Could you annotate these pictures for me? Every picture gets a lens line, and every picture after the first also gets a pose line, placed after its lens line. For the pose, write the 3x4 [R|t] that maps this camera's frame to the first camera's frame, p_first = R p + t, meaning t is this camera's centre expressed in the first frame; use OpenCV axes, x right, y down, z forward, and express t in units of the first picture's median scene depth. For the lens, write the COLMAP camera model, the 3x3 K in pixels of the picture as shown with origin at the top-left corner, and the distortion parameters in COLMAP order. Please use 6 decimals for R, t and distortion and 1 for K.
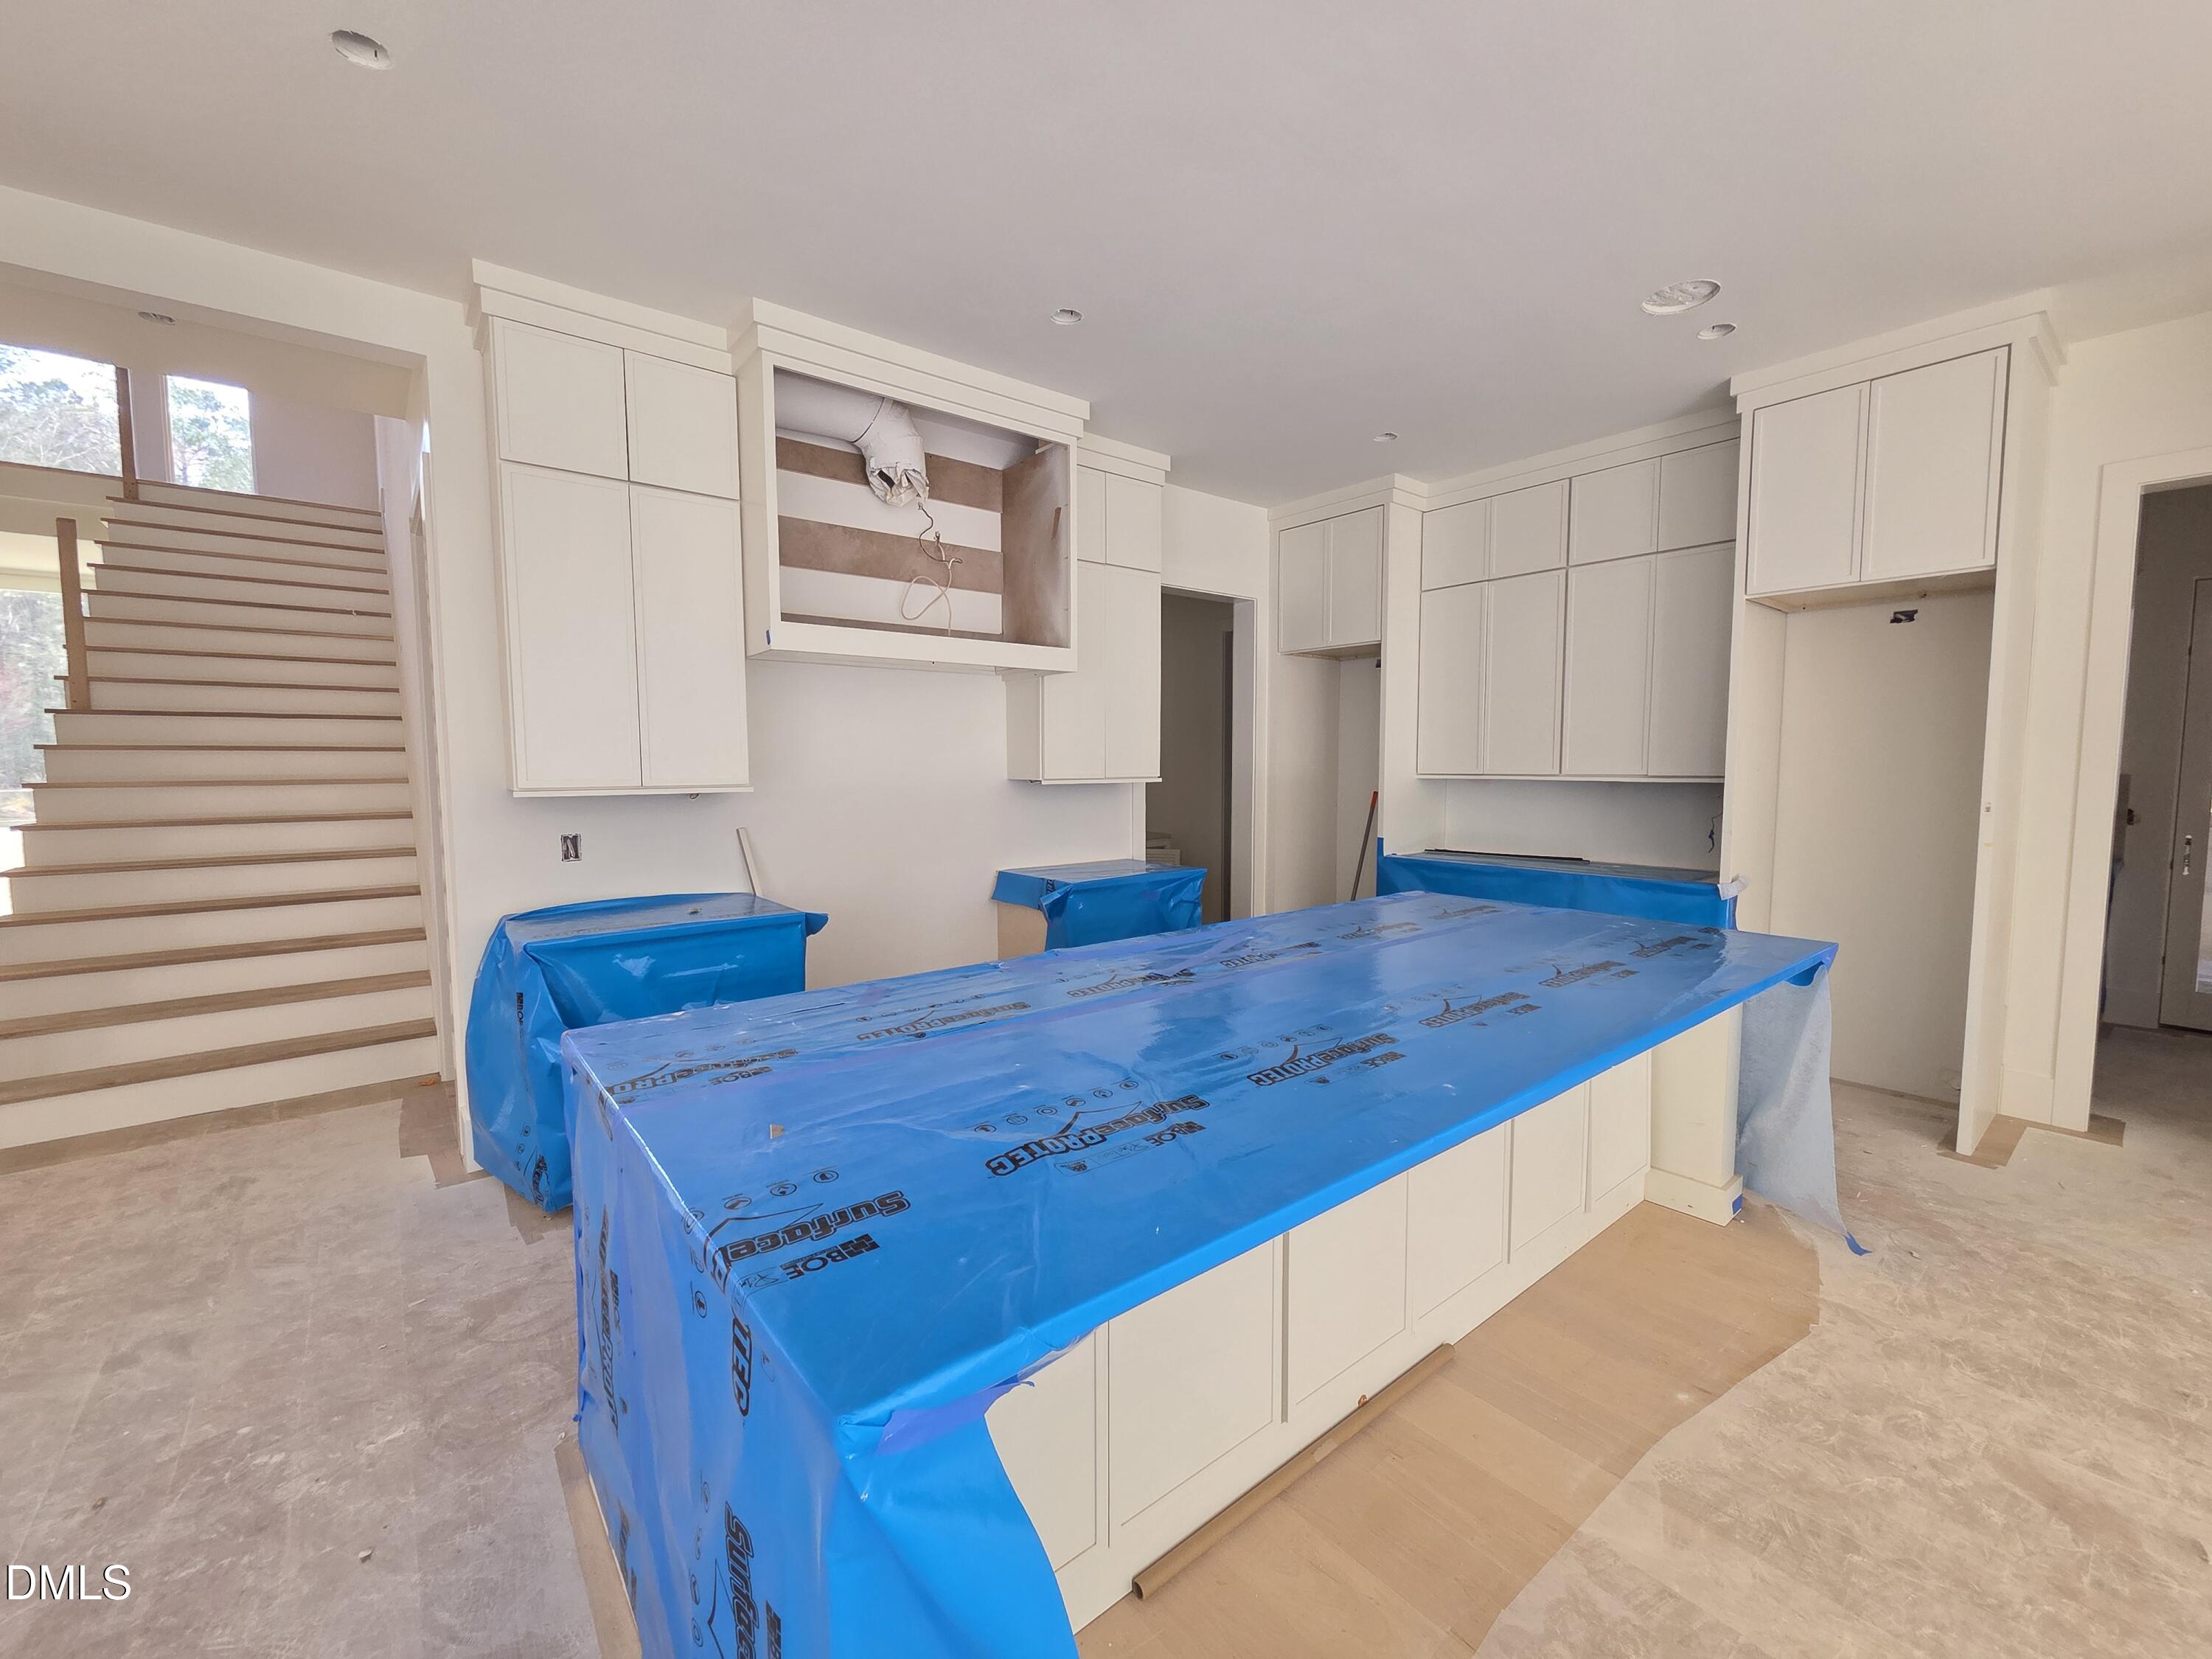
lens RADIAL K [[899.9, 0, 1099.9], [0, 899.9, 830.9], [0, 0, 1]] dist [-0.004079, 0.001295]
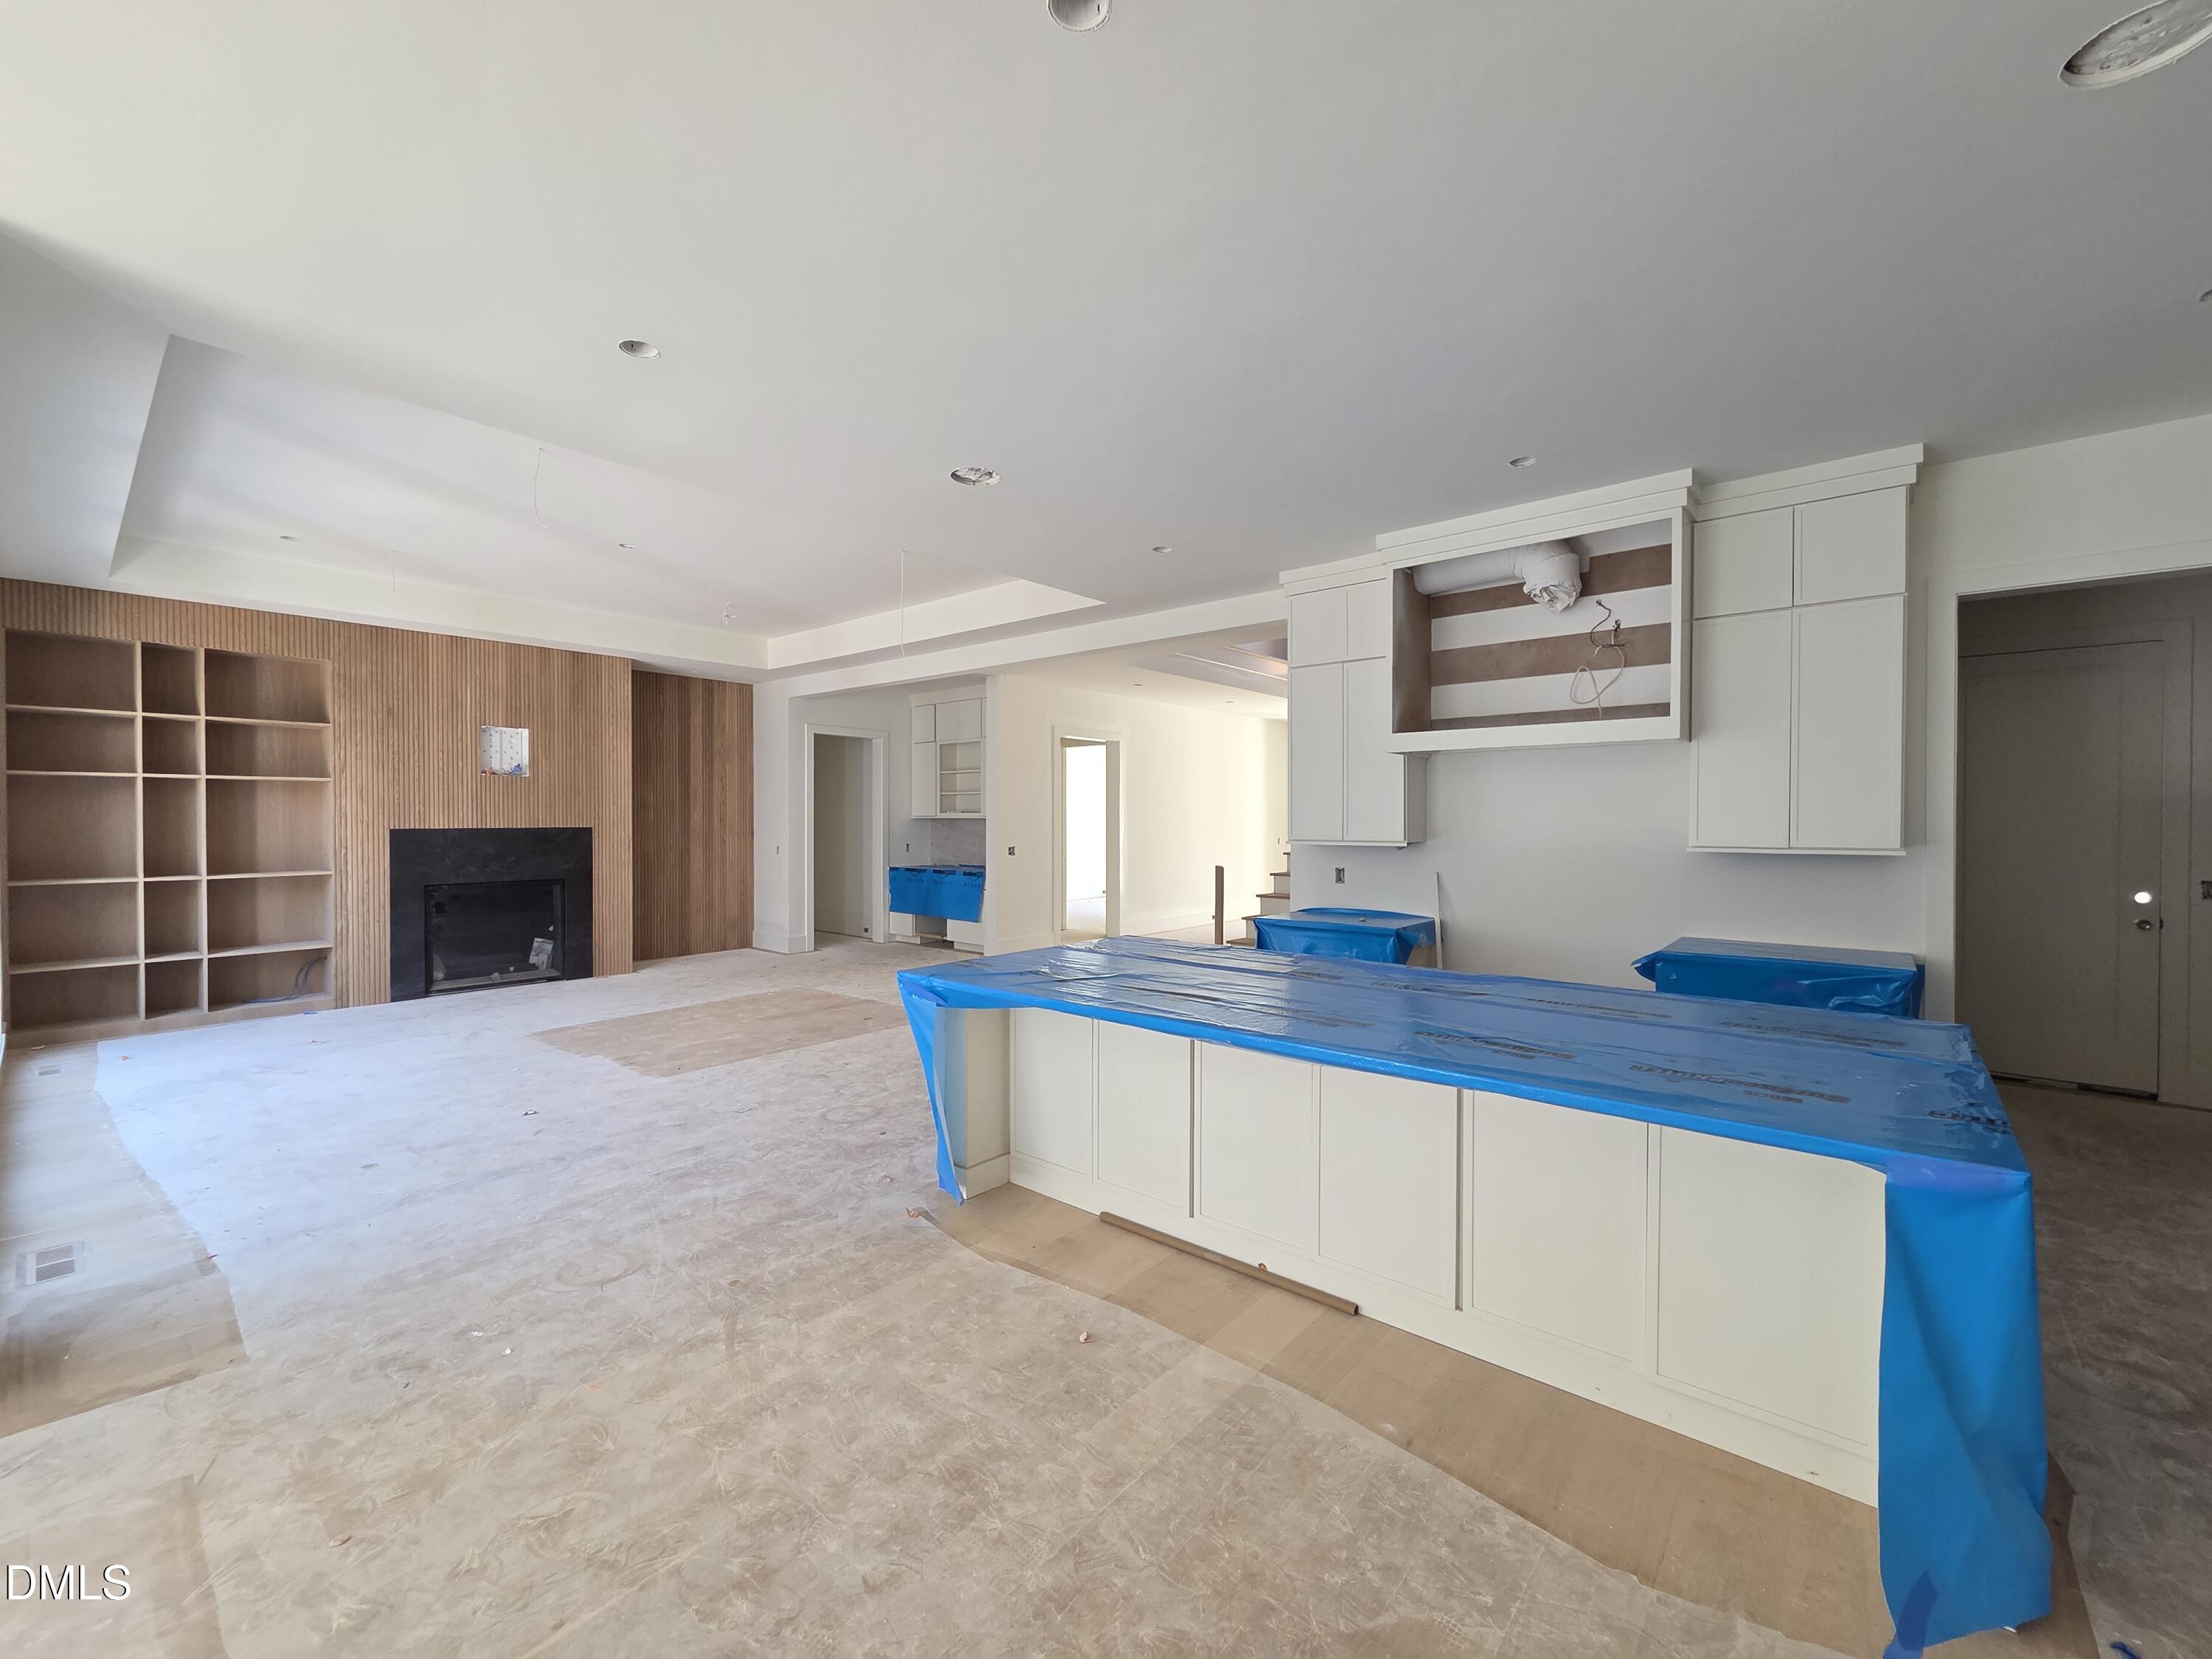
lens RADIAL K [[899.9, 0, 1105.5], [0, 899.9, 827.4], [0, 0, 1]] dist [-0.004079, 0.001295]
pose [[0.187072, 0.013244, -0.982257, 1.253543], [-0.073614, 0.997287, -0.000573, -0.049662], [0.979584, 0.072415, 0.187539, 0.314261]]
